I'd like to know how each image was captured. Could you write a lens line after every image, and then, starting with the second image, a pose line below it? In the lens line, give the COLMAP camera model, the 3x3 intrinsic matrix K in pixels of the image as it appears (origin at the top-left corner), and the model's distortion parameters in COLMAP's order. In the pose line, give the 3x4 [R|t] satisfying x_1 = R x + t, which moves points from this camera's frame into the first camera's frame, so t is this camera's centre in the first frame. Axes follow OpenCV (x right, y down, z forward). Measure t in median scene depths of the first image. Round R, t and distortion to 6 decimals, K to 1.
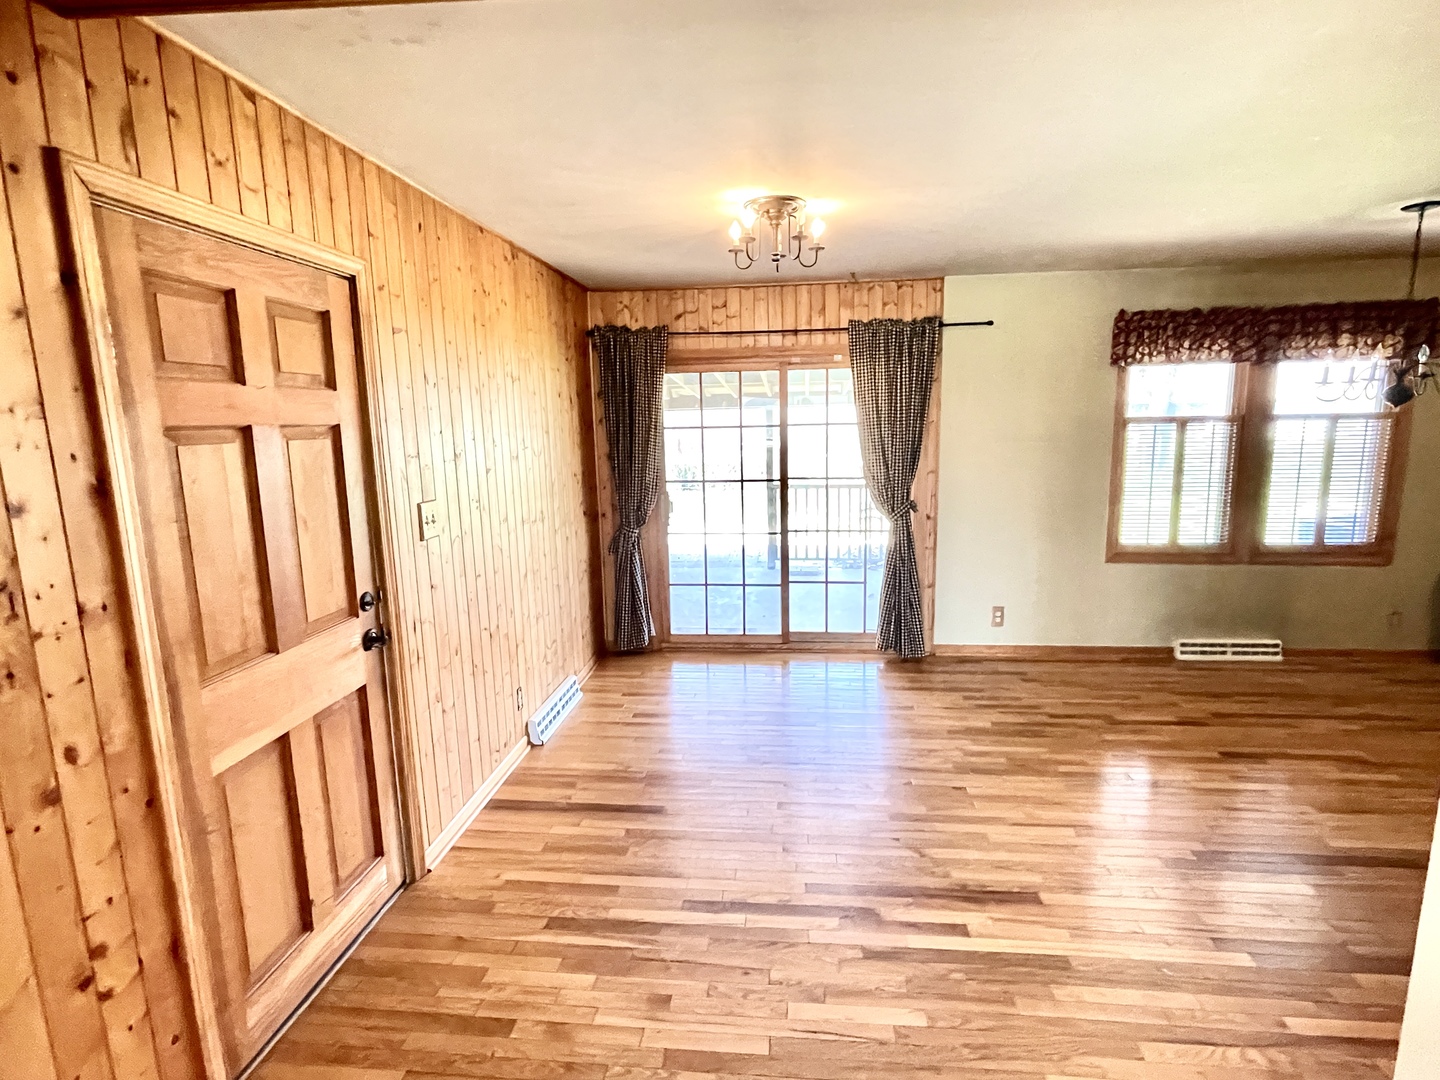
lens RADIAL K [[698.8, 0, 716.7], [0, 698.8, 529.6], [0, 0, 1]] dist [-0.002634, -0.004747]
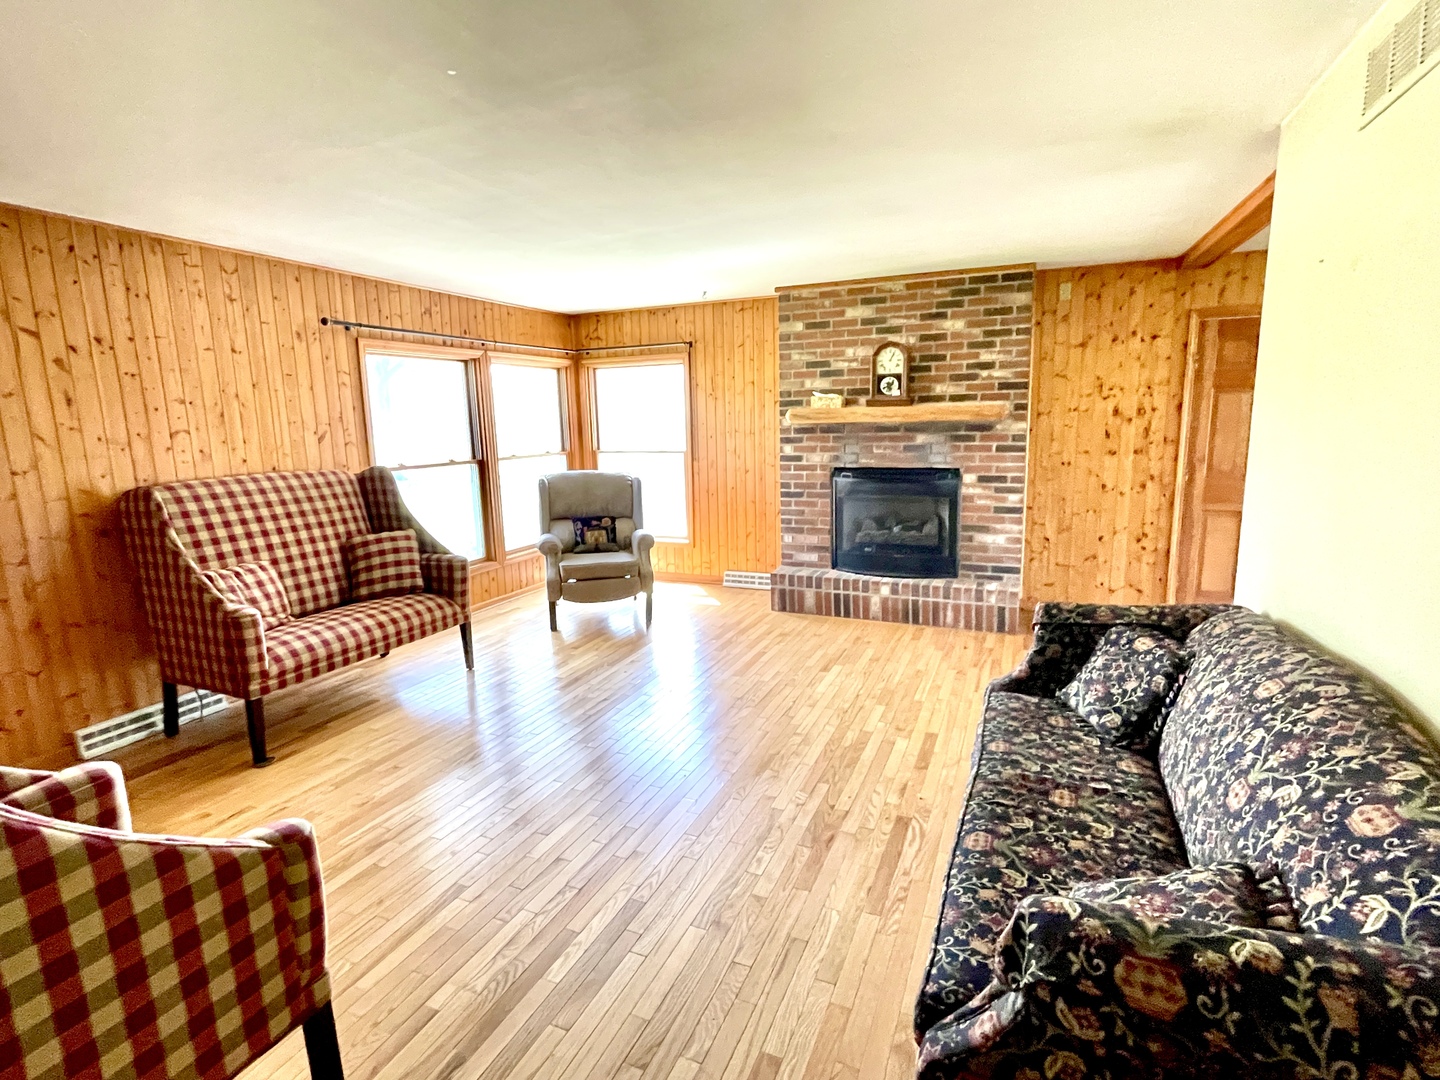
lens RADIAL K [[698.8, 0, 721.2], [0, 698.8, 538.1], [0, 0, 1]] dist [-0.002634, -0.004747]
pose [[-0.312602, 0.191427, -0.930395, 2.833317], [-0.122116, 0.963256, 0.239218, 0.022914], [0.942002, 0.188396, -0.277740, -0.060651]]
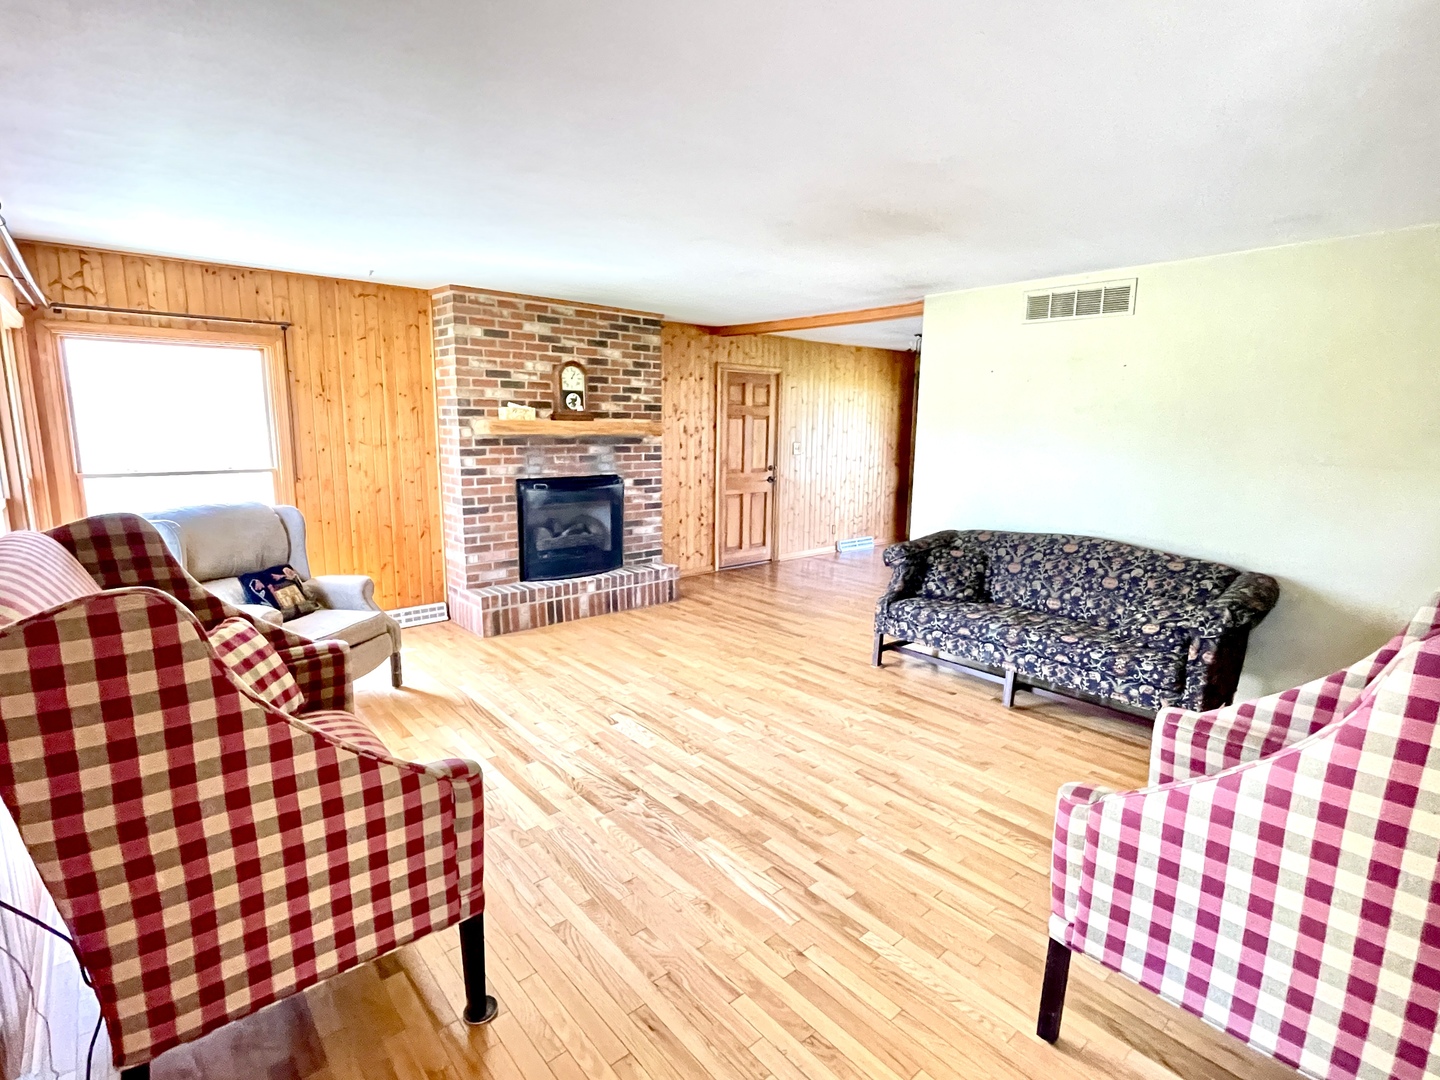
lens RADIAL K [[698.8, 0, 725.2], [0, 698.8, 539.5], [0, 0, 1]] dist [-0.002634, -0.004747]
pose [[0.732942, 0.147417, -0.664127, 2.438993], [-0.139579, 0.988057, 0.065279, 0.377702], [0.665818, 0.044852, 0.744765, -2.473731]]
